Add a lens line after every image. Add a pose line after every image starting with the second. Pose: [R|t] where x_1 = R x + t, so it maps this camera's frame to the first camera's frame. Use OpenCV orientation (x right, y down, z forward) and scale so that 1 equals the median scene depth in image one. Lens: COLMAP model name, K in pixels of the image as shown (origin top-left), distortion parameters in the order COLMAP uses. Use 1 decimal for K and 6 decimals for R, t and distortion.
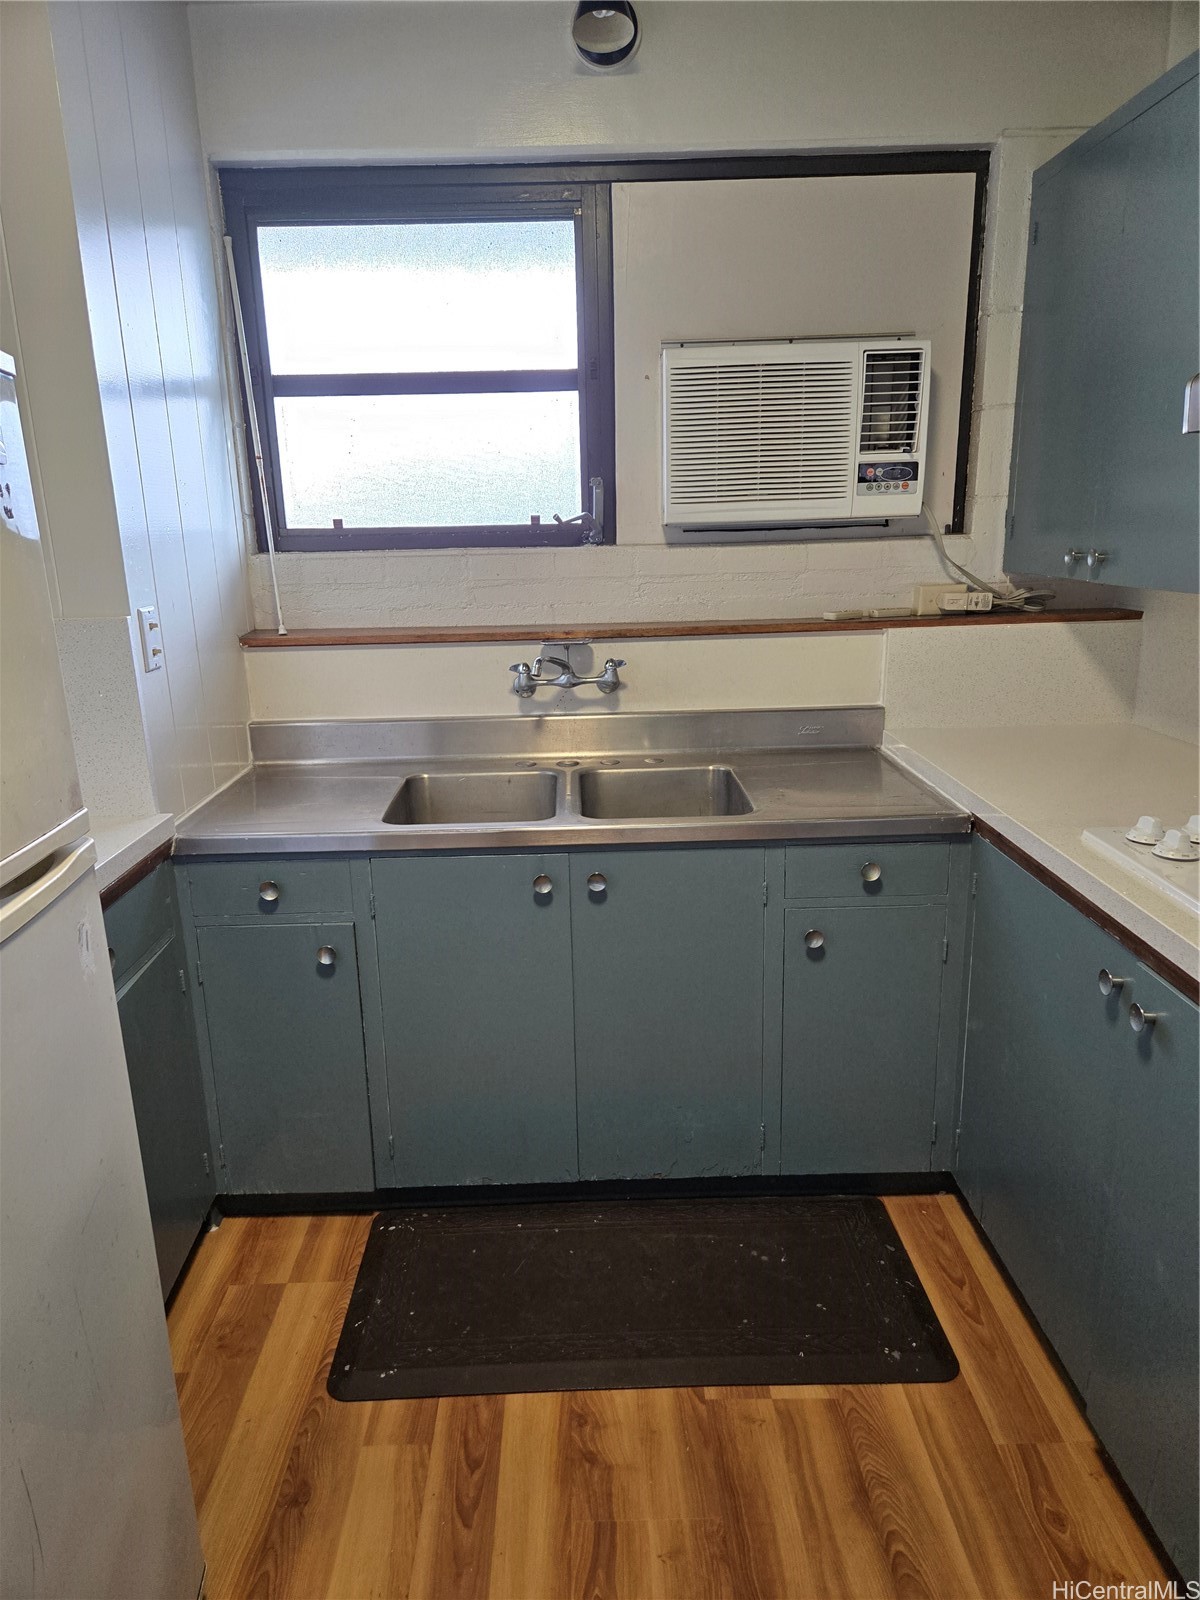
lens RADIAL K [[1058.2, 0, 588.6], [0, 1058.2, 800.8], [0, 0, 1]] dist [0.062563, -0.058769]
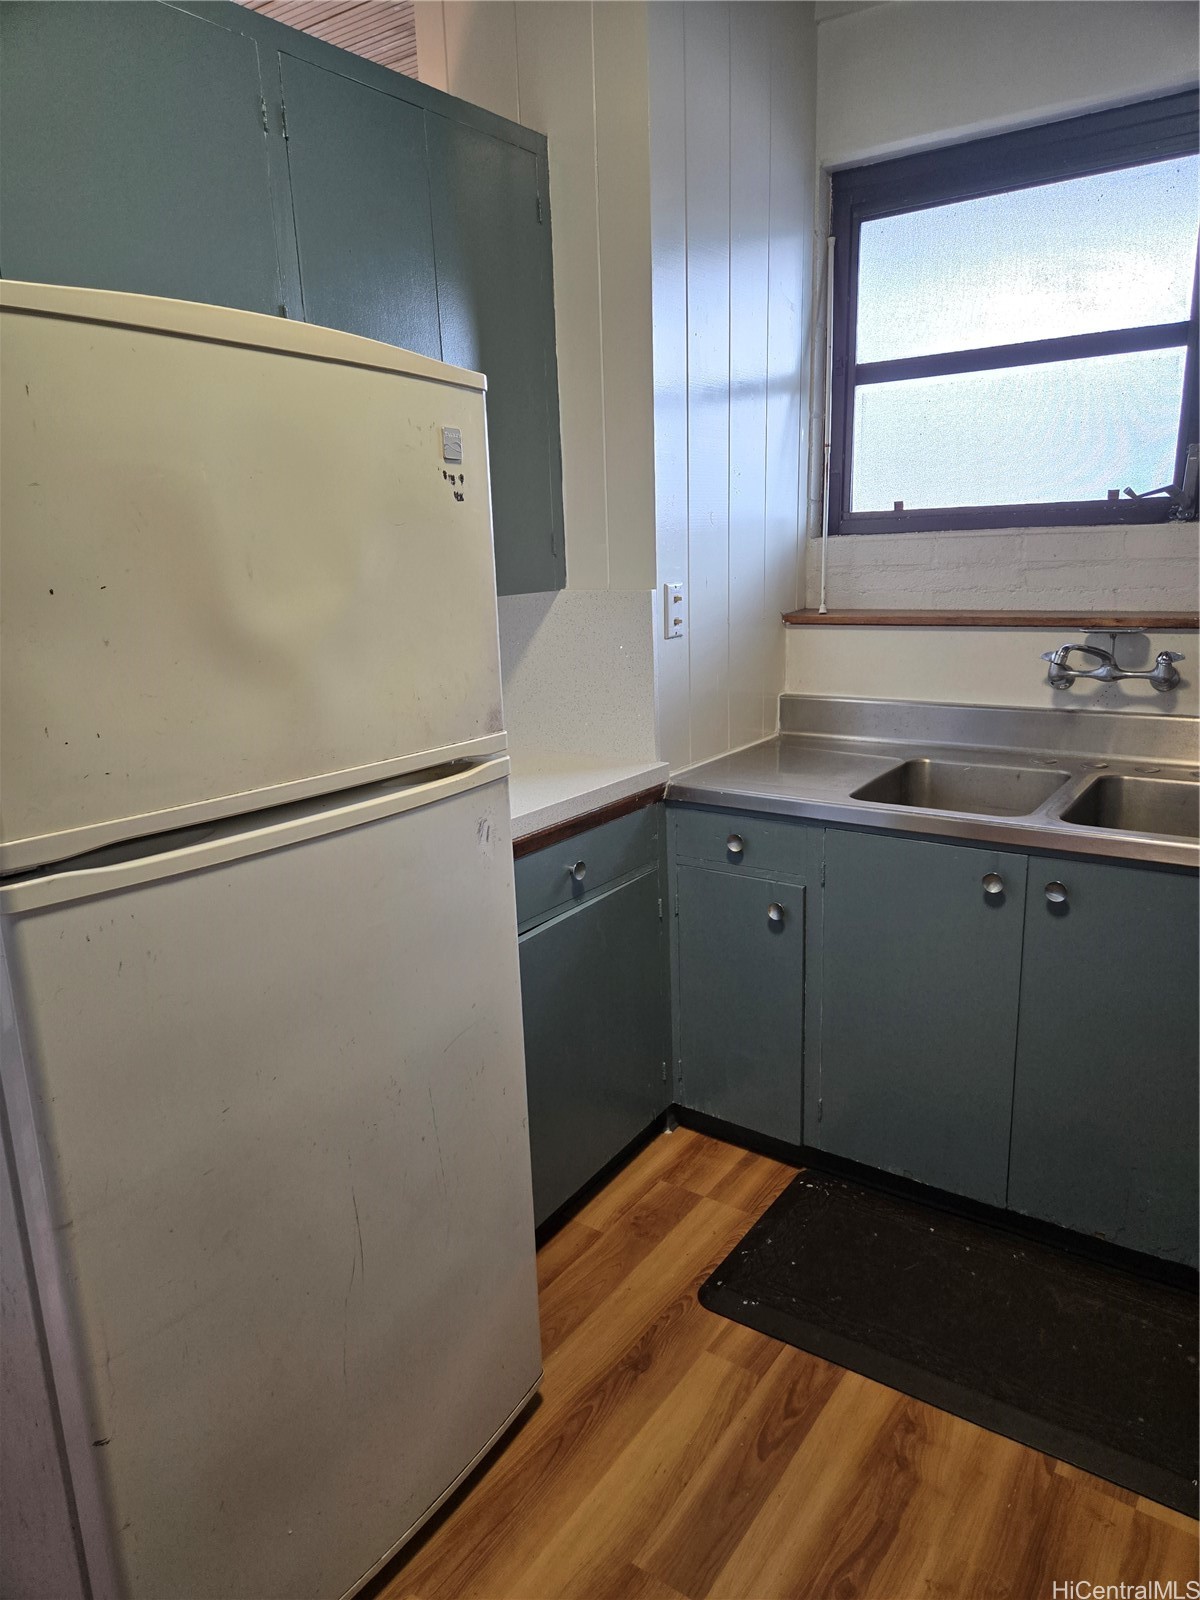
lens RADIAL K [[1058.2, 0, 588.6], [0, 1058.2, 800.8], [0, 0, 1]] dist [0.062563, -0.058769]
pose [[0.807808, 0.137063, -0.573289, 0.189139], [-0.132042, 0.989951, 0.050623, 0.005876], [0.574467, 0.034805, 0.817788, 0.016411]]
